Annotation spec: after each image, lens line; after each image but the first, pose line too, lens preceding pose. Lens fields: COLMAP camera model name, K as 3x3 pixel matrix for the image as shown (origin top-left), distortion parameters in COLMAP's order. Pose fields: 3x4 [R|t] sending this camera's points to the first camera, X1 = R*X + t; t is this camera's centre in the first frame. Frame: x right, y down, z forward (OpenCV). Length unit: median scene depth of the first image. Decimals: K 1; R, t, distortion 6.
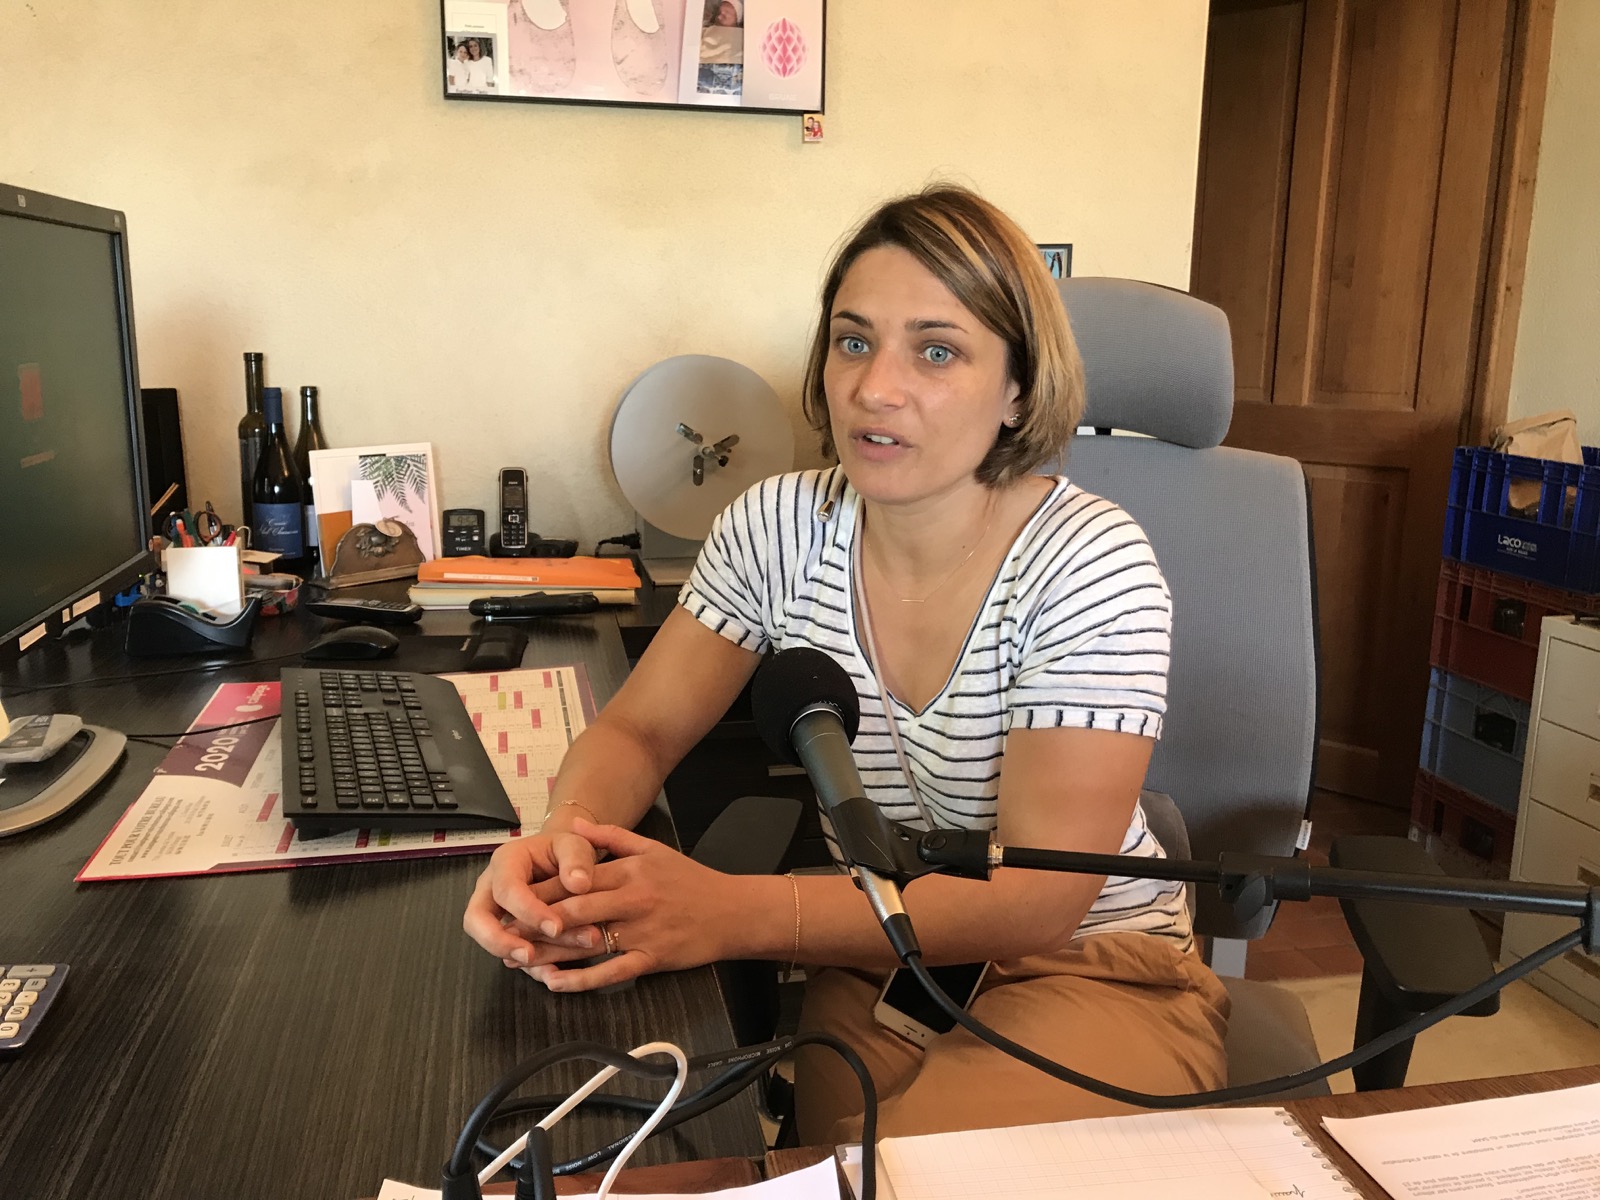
lens RADIAL K [[1329.6, 0, 795.9], [0, 1329.6, 606.0], [0, 0, 1]] dist [0.009832, -0.013864]
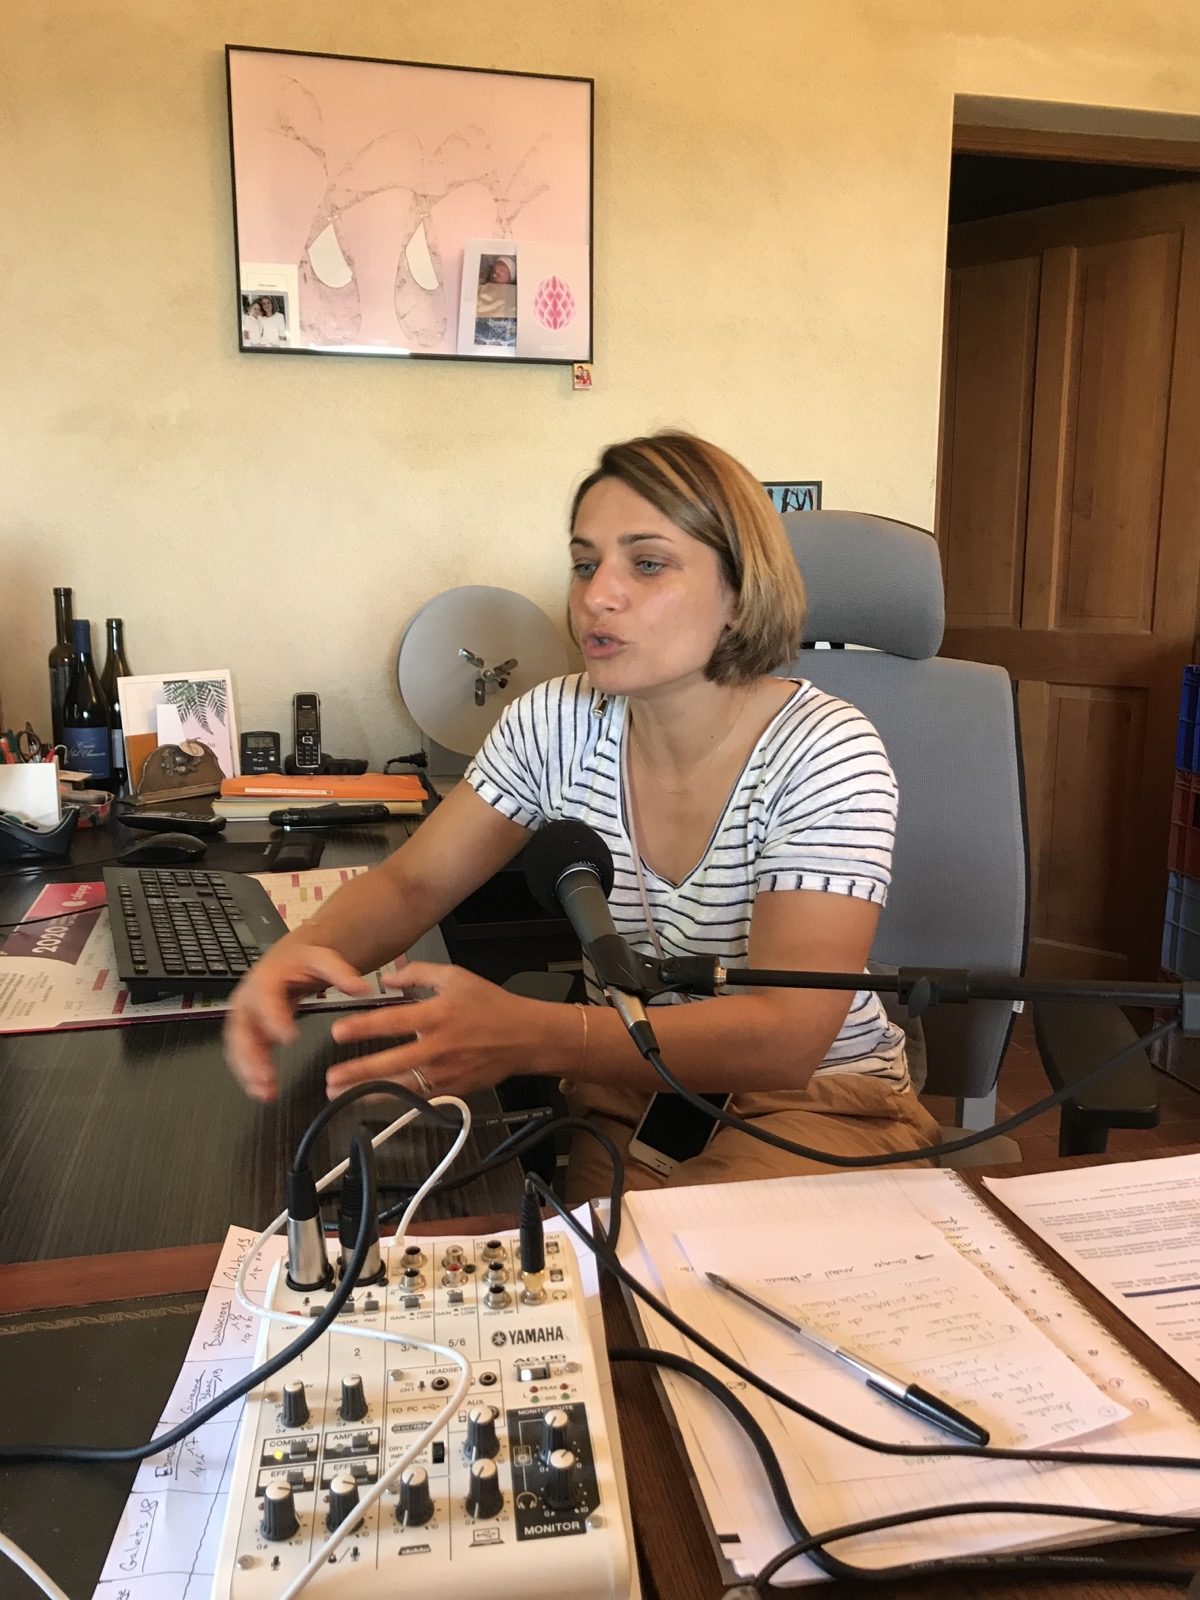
lens RADIAL K [[1329.6, 0, 610.0], [0, 1329.6, 809.7], [0, 0, 1]] dist [0.009832, -0.013864]
pose [[0.999672, -0.013429, 0.021805, 0.008433], [0.013962, 0.999603, -0.024488, 0.022981], [-0.021468, 0.024784, 0.999462, -0.085106]]
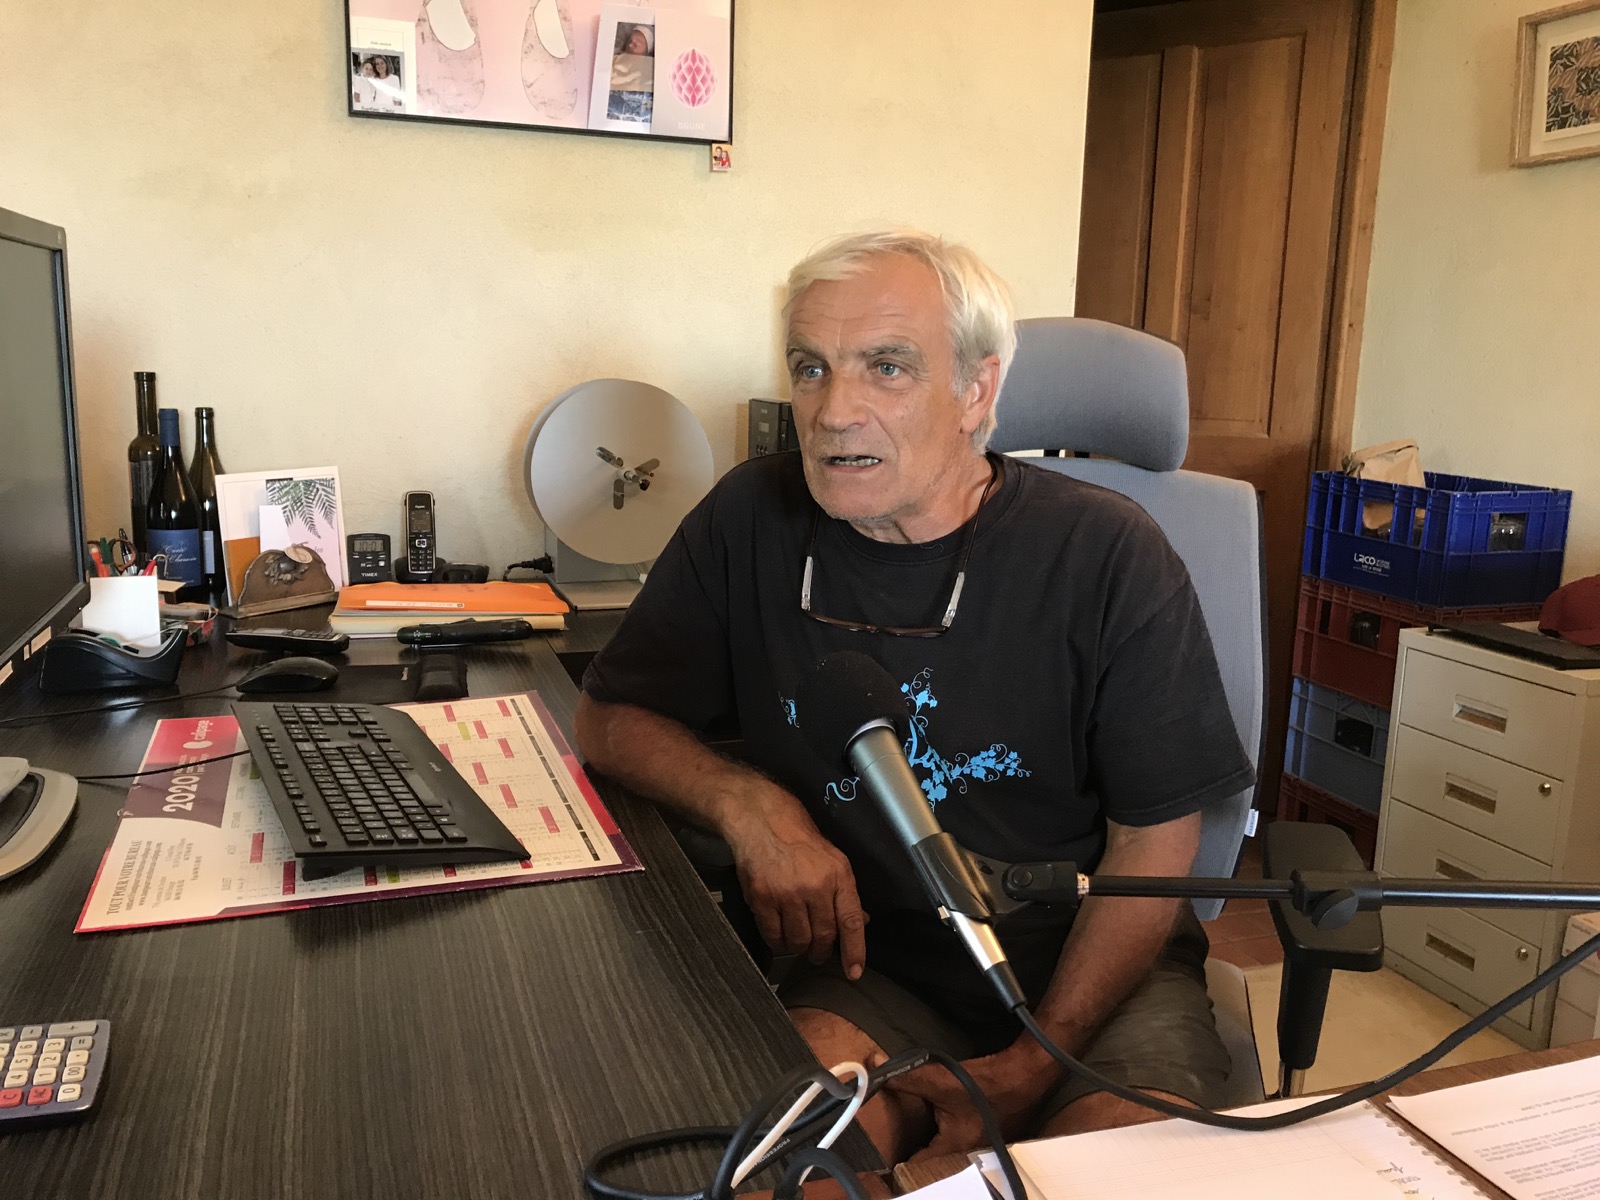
lens RADIAL K [[1329.6, 0, 807.1], [0, 1329.6, 596.9], [0, 0, 1]] dist [0.009832, -0.013864]
pose [[0.990824, -0.011066, 0.134707, -0.074477], [0.013928, 0.999697, -0.020321, -0.003125], [-0.134441, 0.022010, 0.990677, -0.007802]]
